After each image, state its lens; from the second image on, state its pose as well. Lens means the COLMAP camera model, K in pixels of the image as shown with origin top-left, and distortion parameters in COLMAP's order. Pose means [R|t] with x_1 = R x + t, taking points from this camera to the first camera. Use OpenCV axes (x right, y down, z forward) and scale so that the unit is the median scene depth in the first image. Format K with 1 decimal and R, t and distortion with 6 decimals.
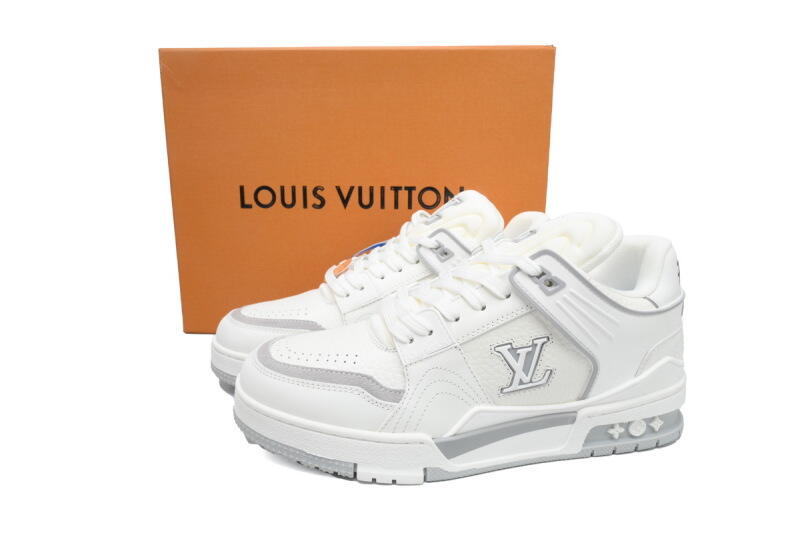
lens RADIAL K [[544.0, 0, 400.0], [0, 544.0, 266.5], [0, 0, 1]] dist [0.000671, 0.000070]
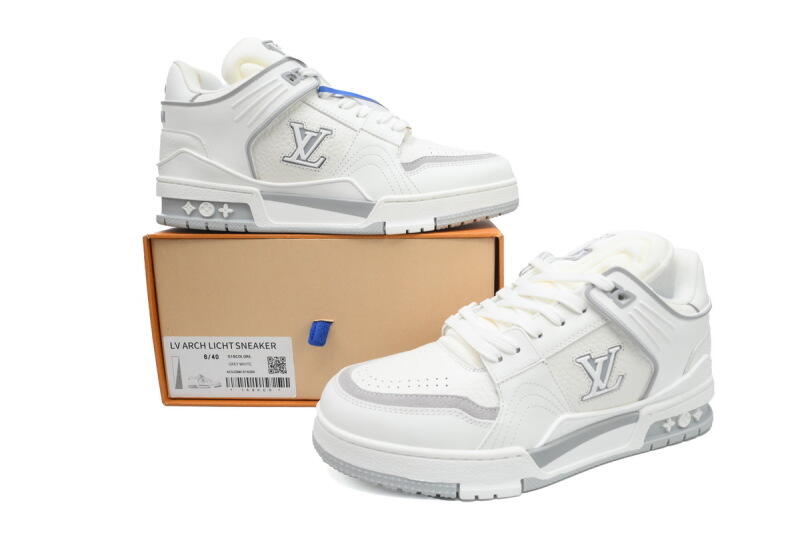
lens RADIAL K [[544.0, 0, 400.0], [0, 544.0, 266.5], [0, 0, 1]] dist [0.000671, 0.000070]
pose [[0.979866, -0.051811, 0.192818, -0.365821], [0.056725, 0.998189, -0.020046, -0.033280], [-0.191430, 0.030580, 0.981030, -0.001713]]
